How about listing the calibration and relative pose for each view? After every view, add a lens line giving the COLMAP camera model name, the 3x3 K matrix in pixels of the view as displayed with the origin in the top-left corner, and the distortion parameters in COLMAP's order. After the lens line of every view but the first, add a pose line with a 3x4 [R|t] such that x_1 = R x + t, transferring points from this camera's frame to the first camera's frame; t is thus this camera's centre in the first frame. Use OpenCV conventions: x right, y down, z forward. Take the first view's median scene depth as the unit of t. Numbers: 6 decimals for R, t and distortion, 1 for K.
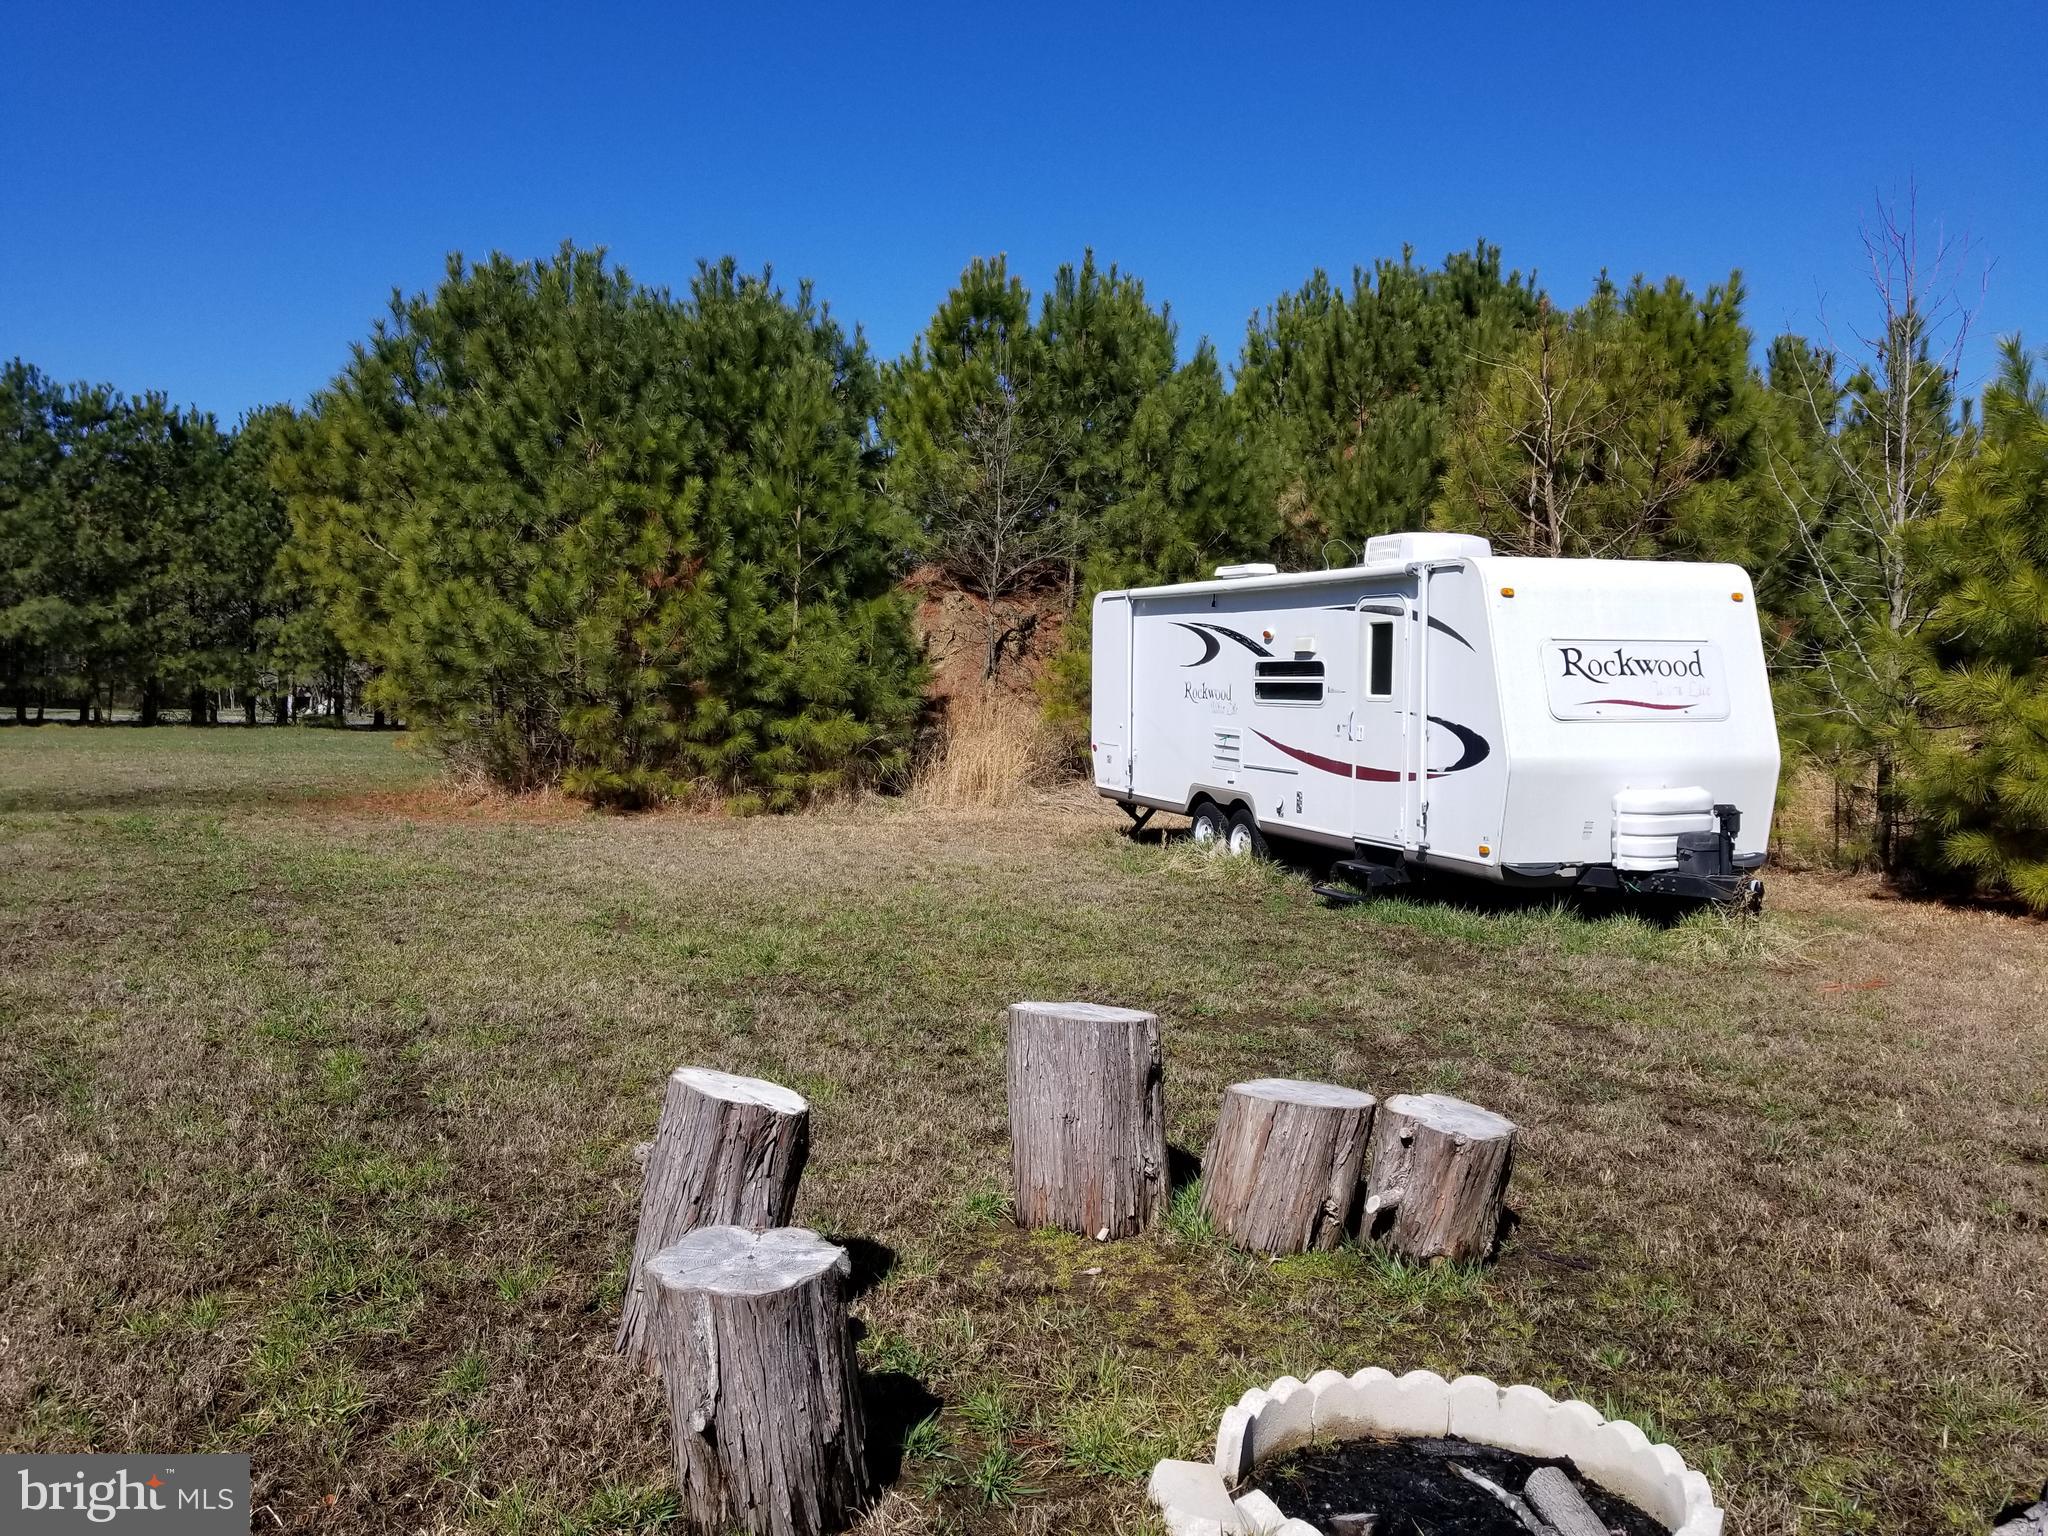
lens RADIAL K [[1600.6, 0, 1039.1], [0, 1600.6, 760.1], [0, 0, 1]] dist [0.055036, -0.080856]
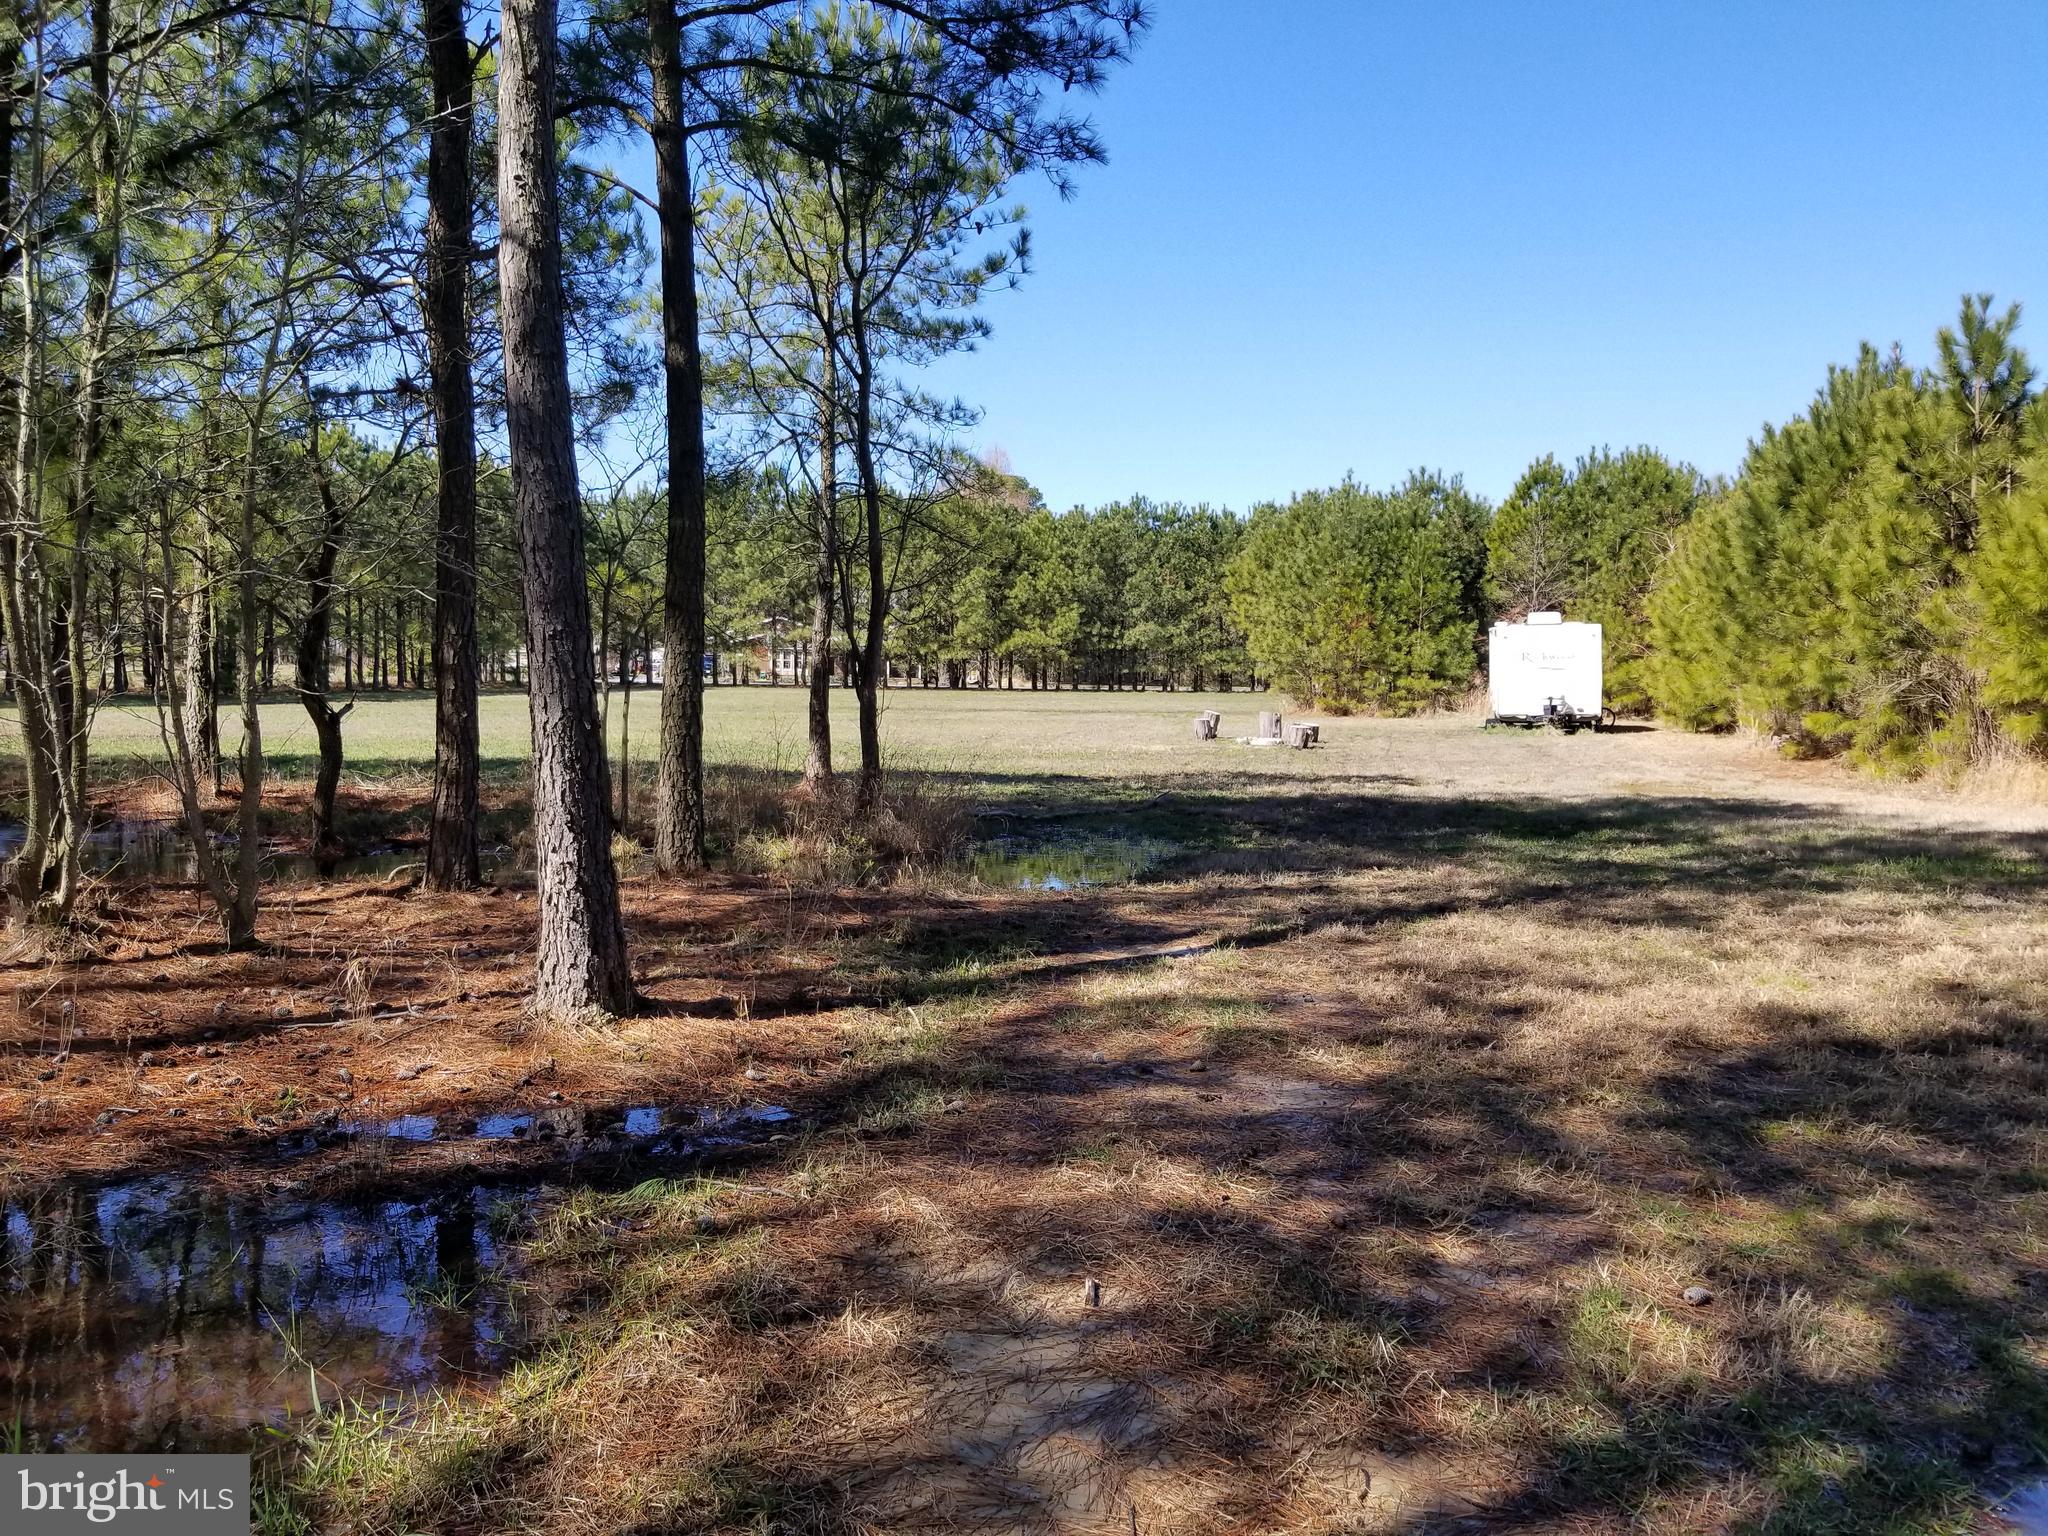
lens RADIAL K [[1600.6, 0, 1039.1], [0, 1600.6, 760.1], [0, 0, 1]] dist [0.055036, -0.080856]
pose [[0.816792, 0.020785, -0.576557, 0.587582], [-0.013735, 0.999768, 0.016584, 0.047773], [0.576768, -0.005627, 0.816888, -0.974425]]
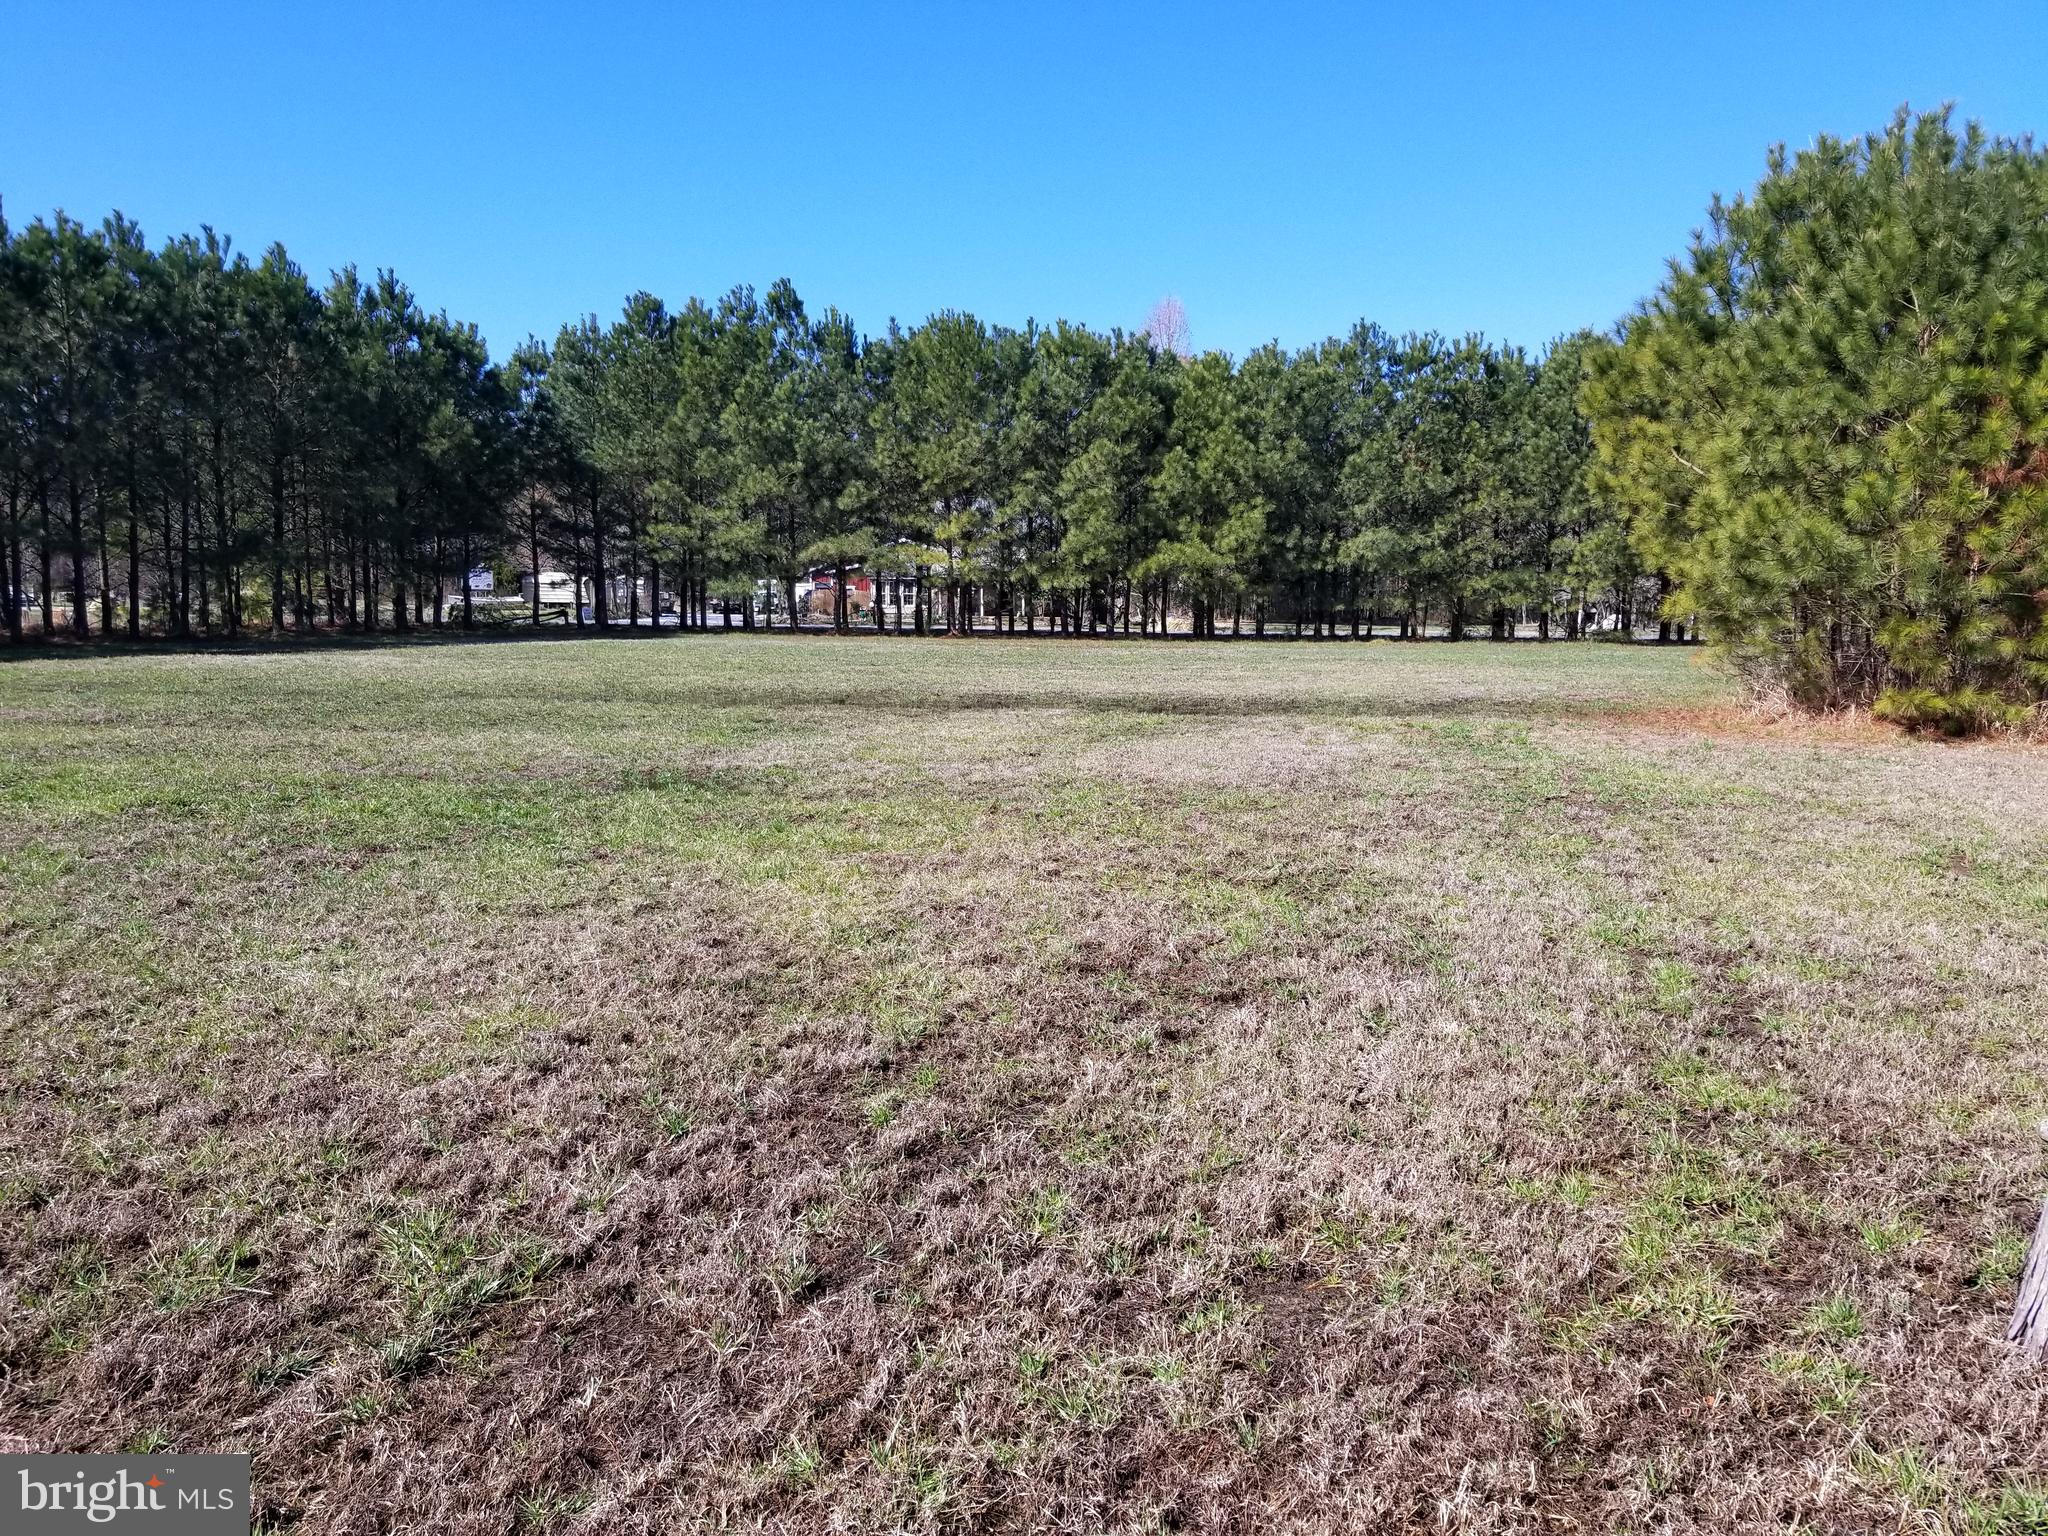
lens RADIAL K [[1600.6, 0, 1039.1], [0, 1600.6, 760.1], [0, 0, 1]] dist [0.055036, -0.080856]
pose [[0.733291, 0.052577, -0.677879, -0.017110], [-0.016285, 0.998078, 0.059796, -0.001309], [0.679720, -0.032808, 0.732738, -0.007883]]
